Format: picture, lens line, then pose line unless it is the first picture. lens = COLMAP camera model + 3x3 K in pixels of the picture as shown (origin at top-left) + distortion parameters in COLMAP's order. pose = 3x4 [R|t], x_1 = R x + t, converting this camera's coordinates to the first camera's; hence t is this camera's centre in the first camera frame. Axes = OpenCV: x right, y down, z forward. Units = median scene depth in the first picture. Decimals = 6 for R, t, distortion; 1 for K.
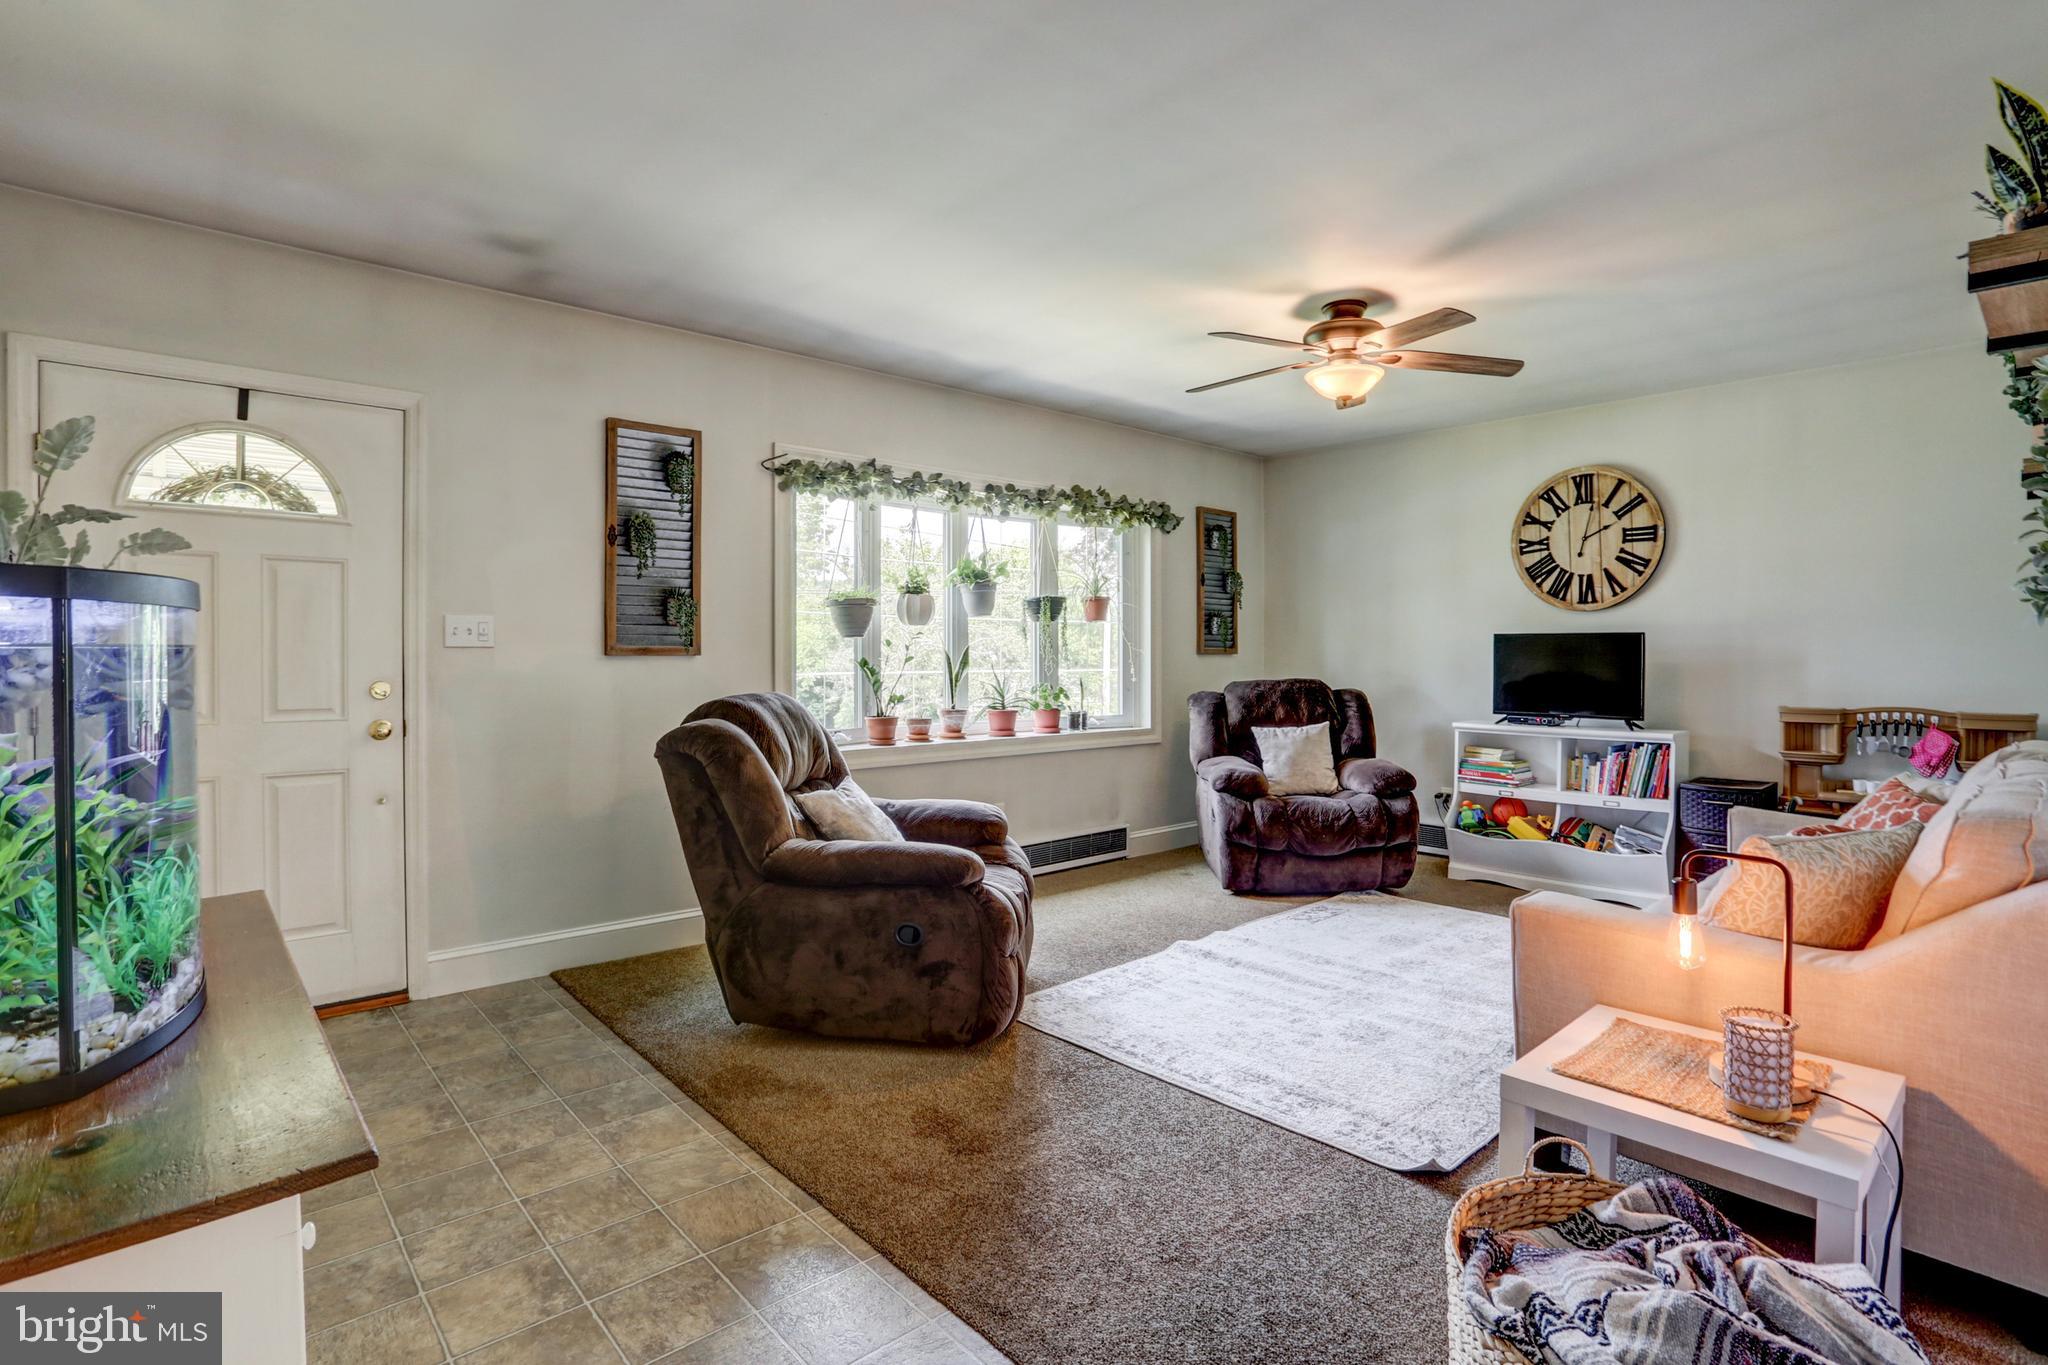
lens RADIAL K [[1007.5, 0, 1021.4], [0, 1007.5, 667.1], [0, 0, 1]] dist [-0.053034, 0.022586]
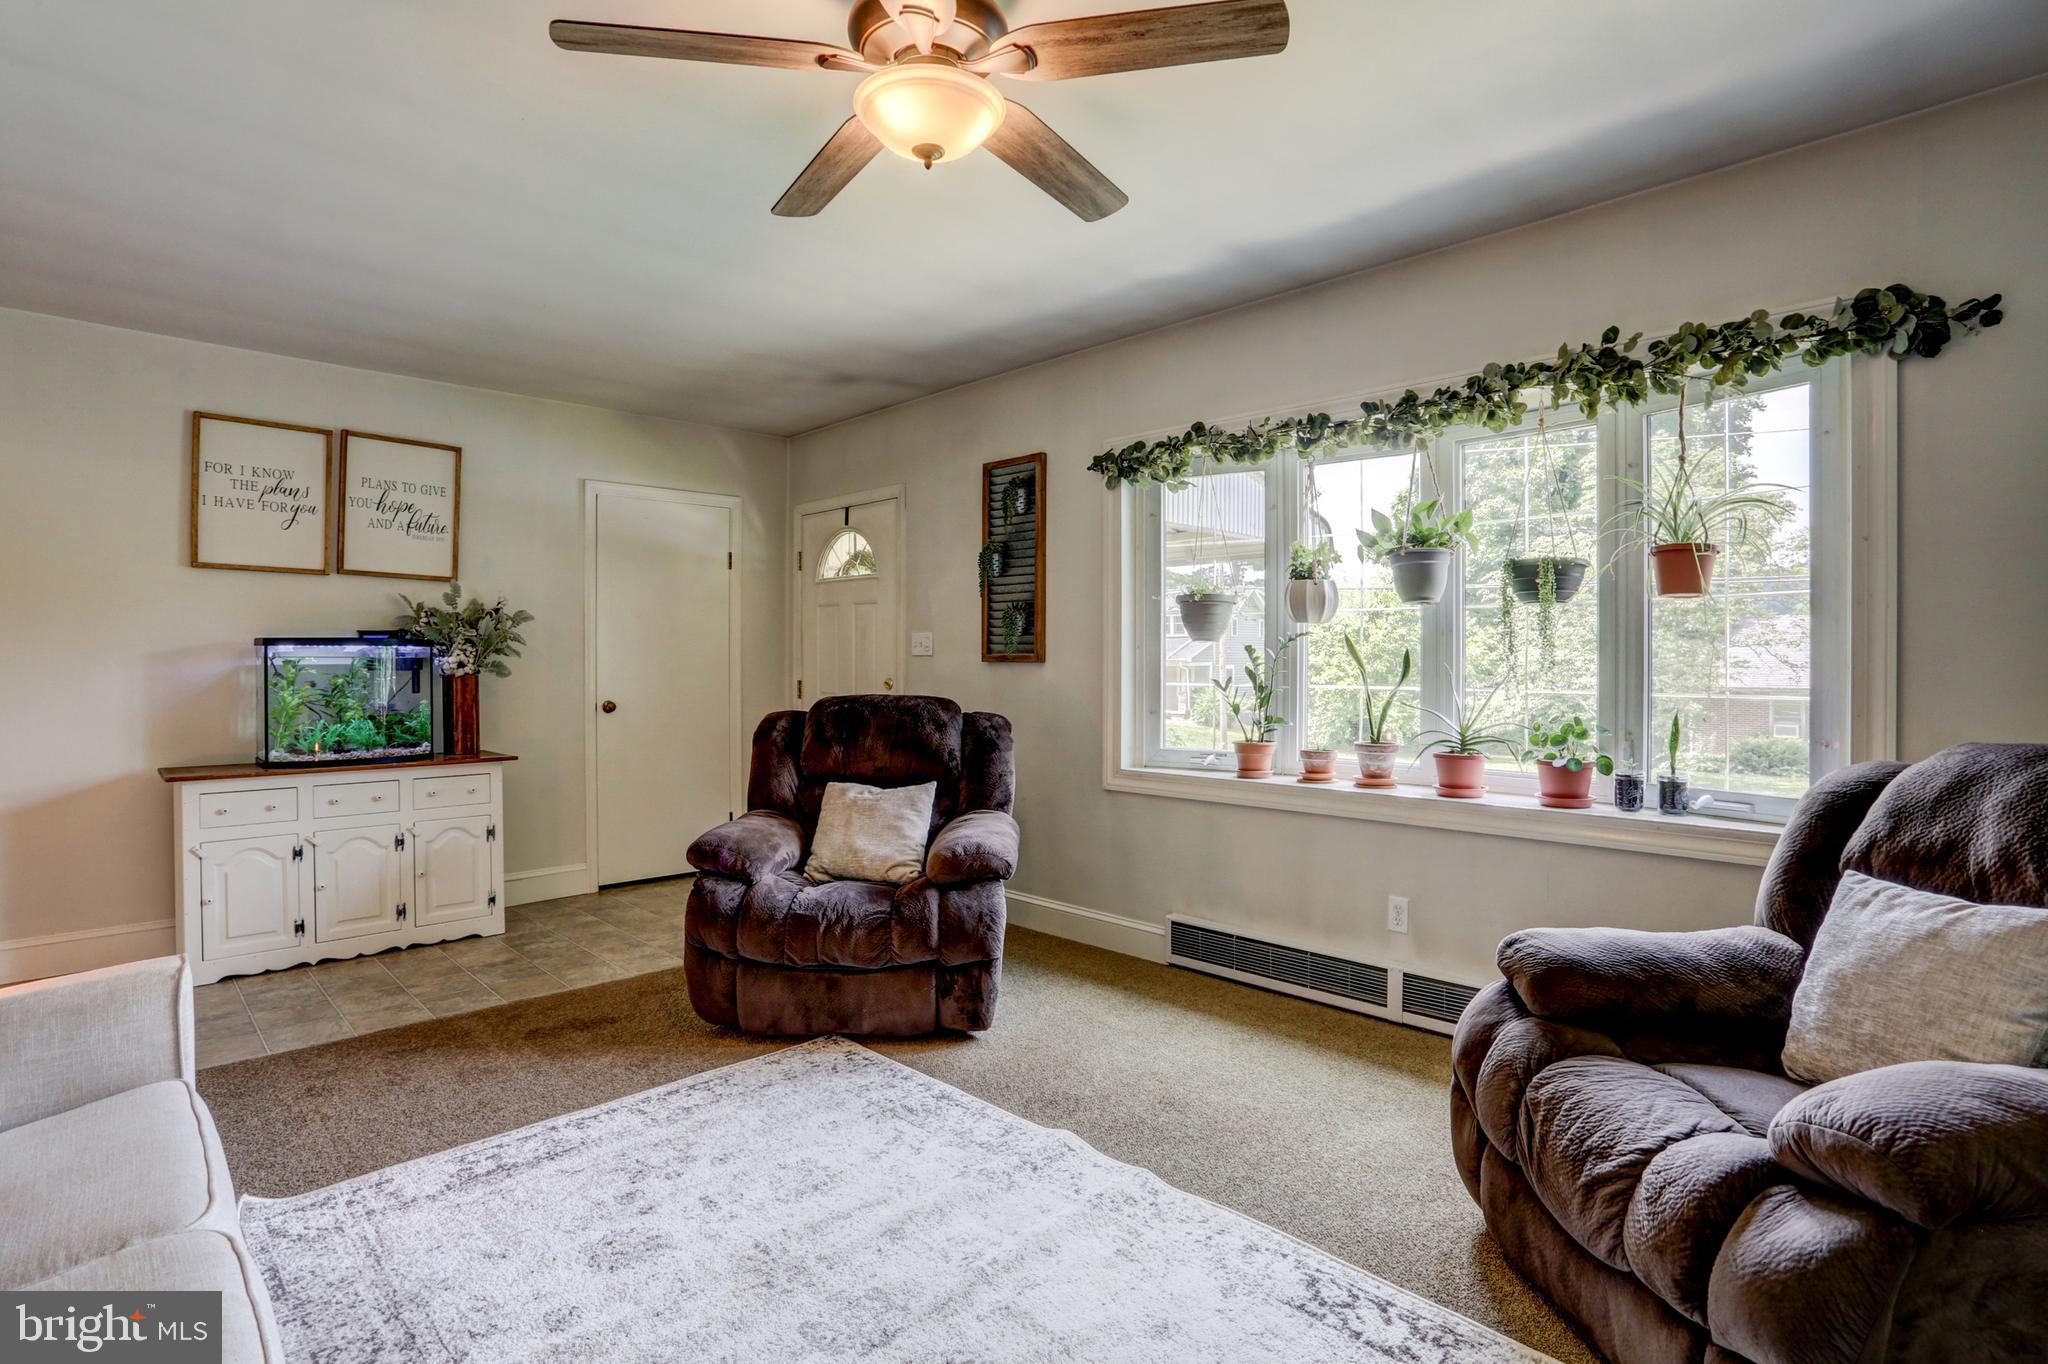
lens RADIAL K [[1007.5, 0, 1021.4], [0, 1007.5, 666.6], [0, 0, 1]] dist [-0.053034, 0.022586]
pose [[0.037415, 0.006474, -0.999279, 0.615198], [-0.016957, 0.999839, 0.005842, -0.009918], [0.999156, 0.016726, 0.037518, 0.763722]]
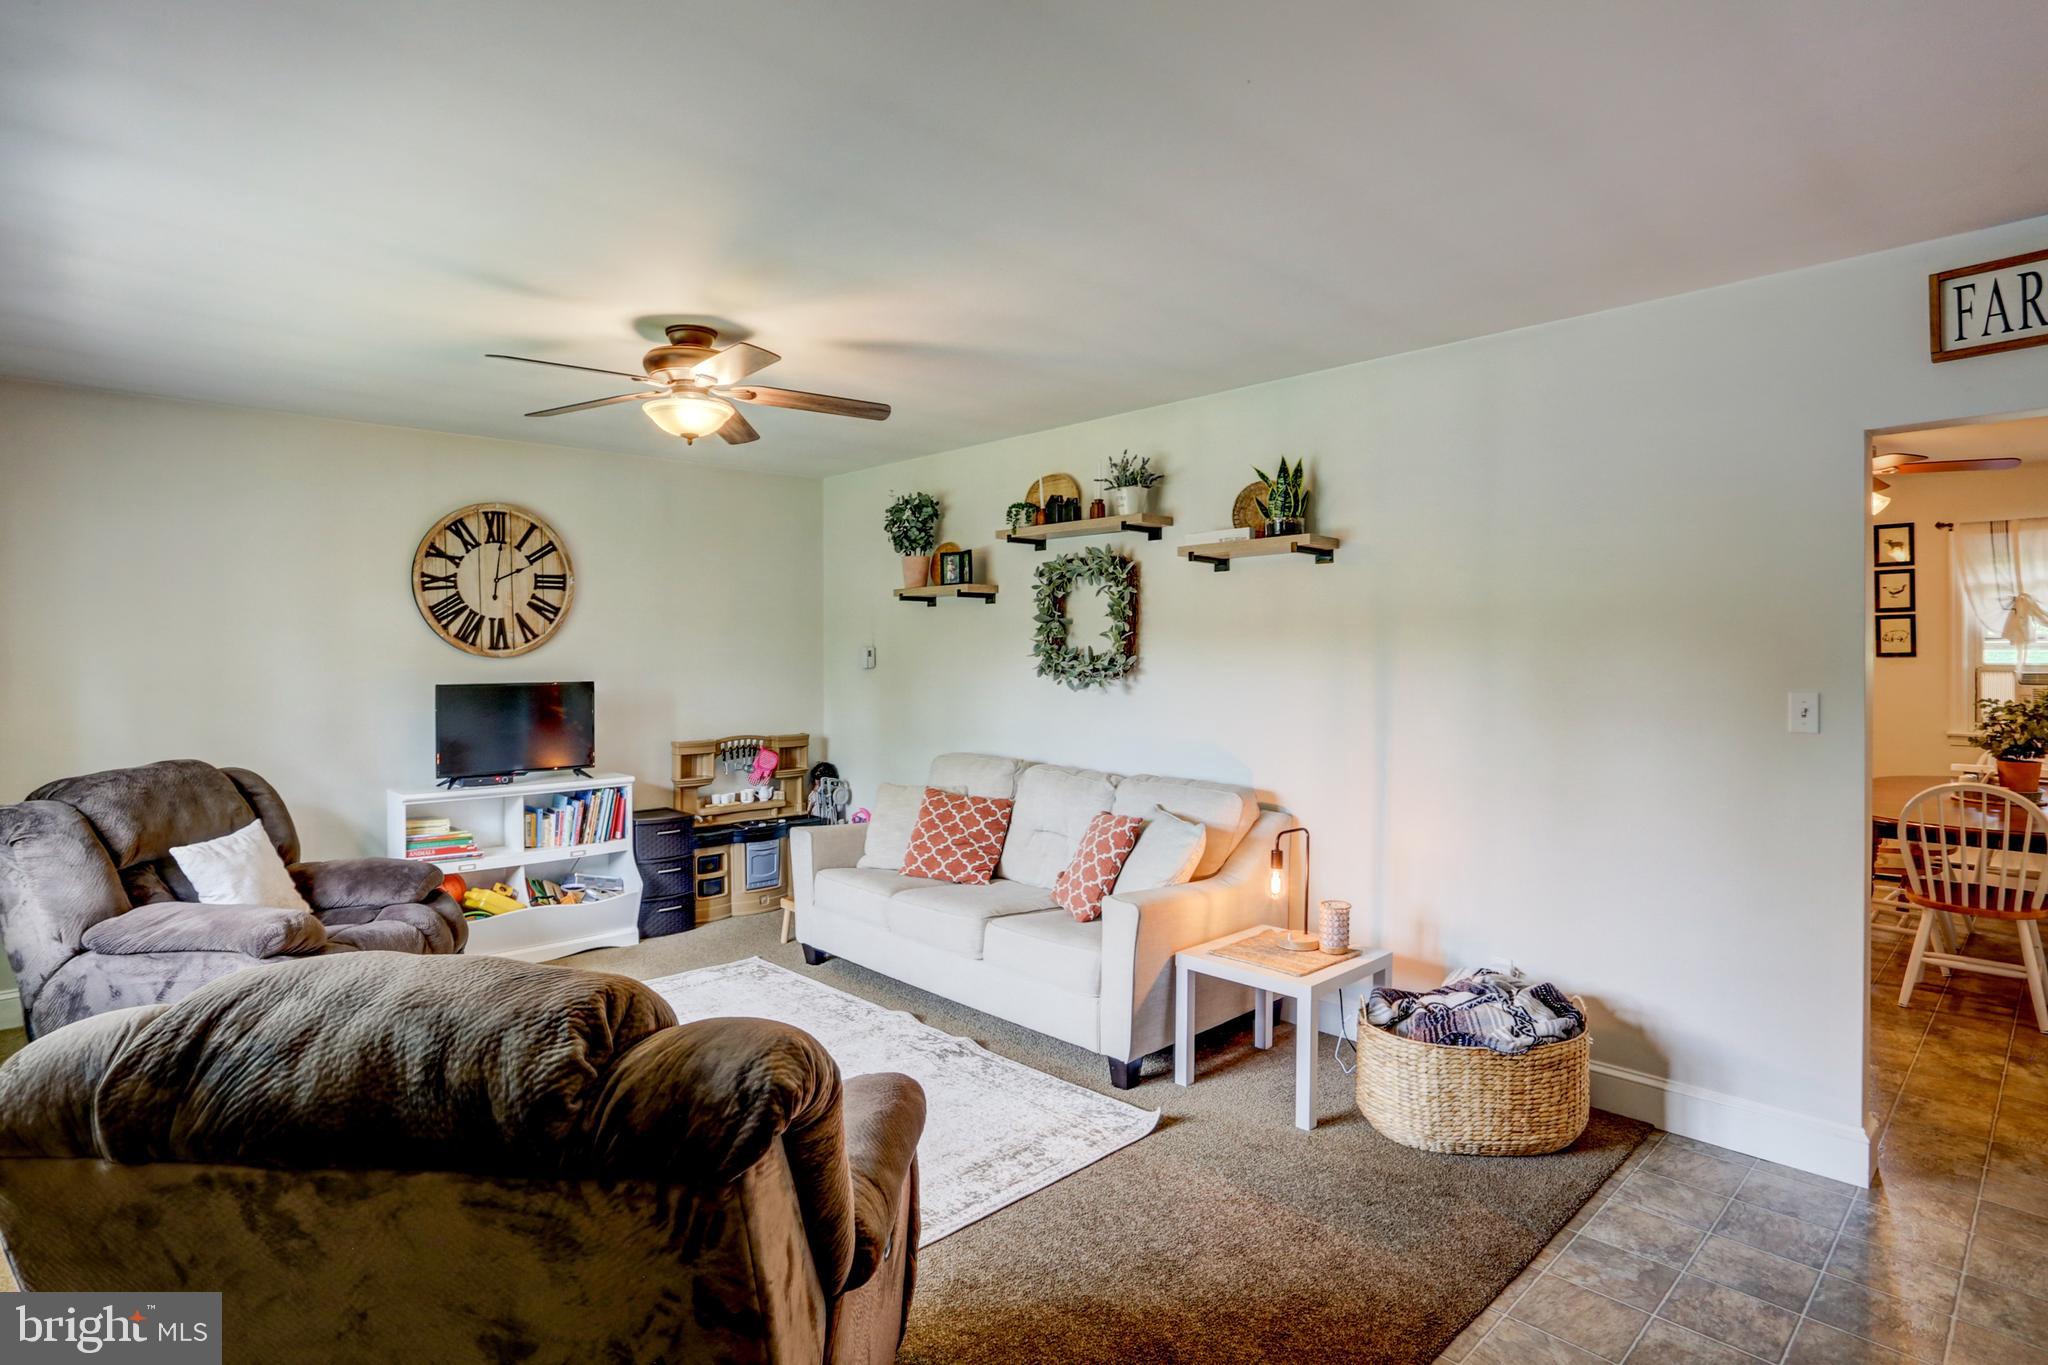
lens RADIAL K [[1059.1, 0, 1026.8], [0, 1059.1, 651.7], [0, 0, 1]] dist [-0.044430, 0.000844]
pose [[-0.024210, -0.001083, 0.999706, -0.448841], [0.018461, 0.999828, 0.001531, -0.055981], [-0.999536, 0.018492, -0.024185, 0.542332]]
